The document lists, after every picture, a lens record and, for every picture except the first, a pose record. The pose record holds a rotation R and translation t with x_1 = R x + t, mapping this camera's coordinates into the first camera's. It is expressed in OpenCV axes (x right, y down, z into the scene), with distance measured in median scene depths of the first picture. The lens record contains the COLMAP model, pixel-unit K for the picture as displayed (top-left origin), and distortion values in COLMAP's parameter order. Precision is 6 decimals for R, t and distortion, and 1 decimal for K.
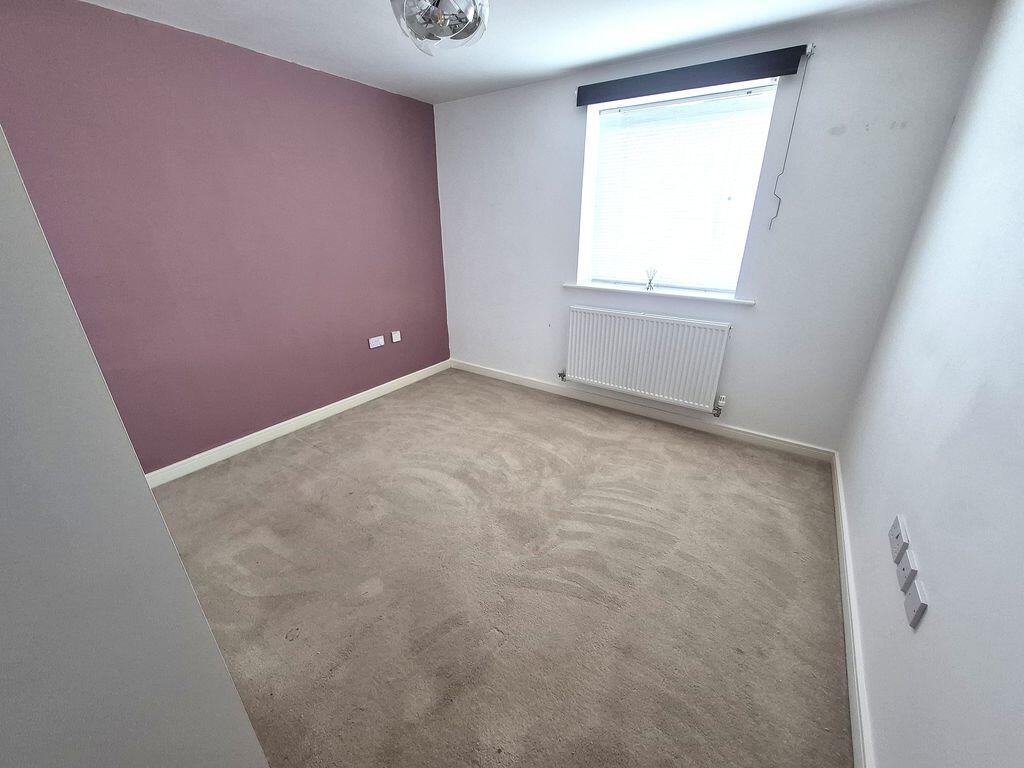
lens RADIAL K [[397.9, 0, 517.5], [0, 397.9, 386.7], [0, 0, 1]] dist [0.003698, -0.003839]
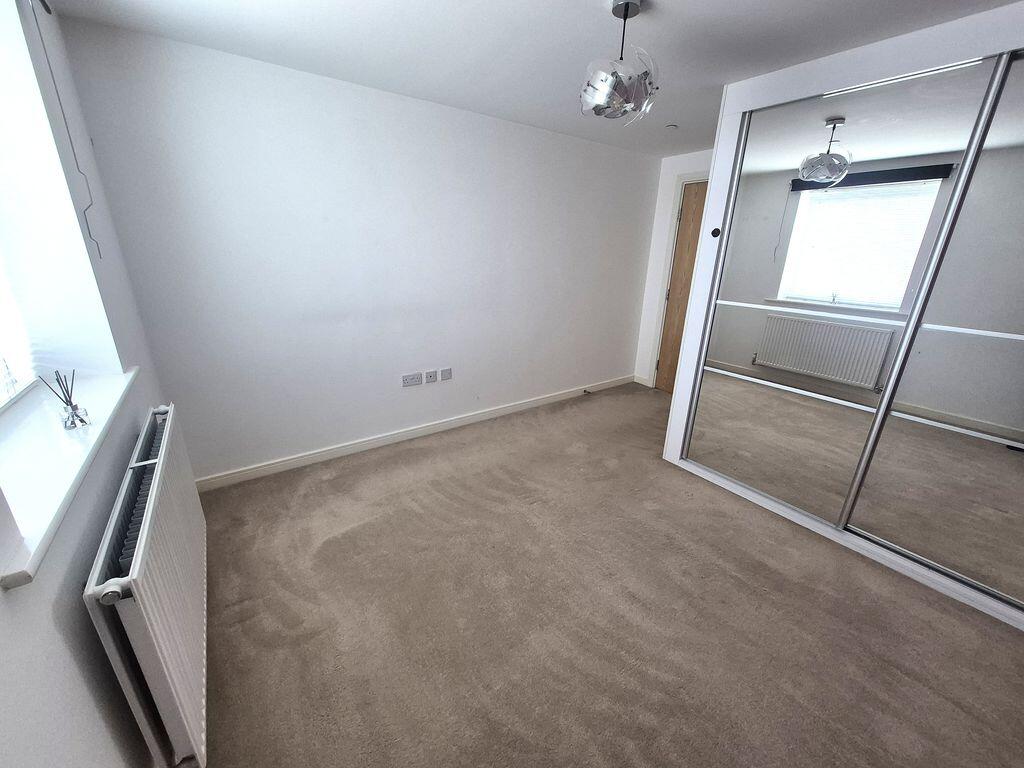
lens RADIAL K [[397.9, 0, 517.5], [0, 397.9, 386.7], [0, 0, 1]] dist [0.003698, -0.003839]
pose [[-0.941748, -0.121311, 0.313678, -0.182566], [0.118317, 0.753555, 0.646650, -0.475516], [-0.314819, 0.646095, -0.695306, 1.110769]]
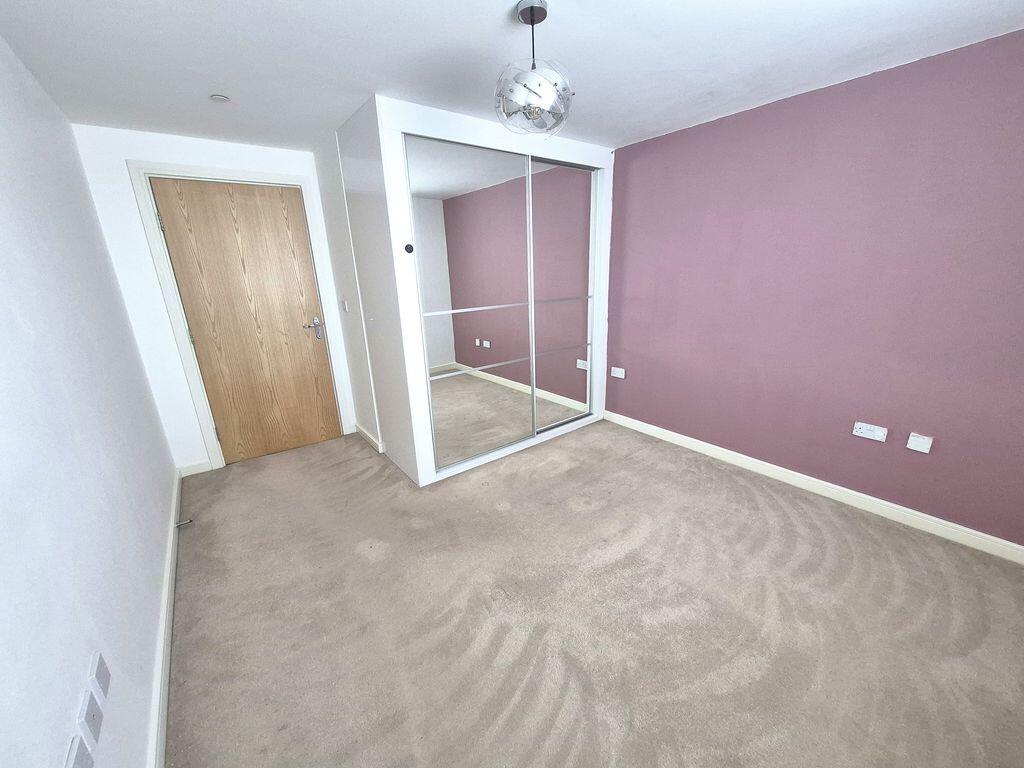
lens RADIAL K [[397.9, 0, 517.5], [0, 397.9, 386.7], [0, 0, 1]] dist [0.003698, -0.003839]
pose [[-0.294651, 0.284938, -0.912136, 0.503518], [-0.343978, 0.858904, 0.379426, -0.275163], [0.891549, 0.425552, -0.155065, 0.645690]]
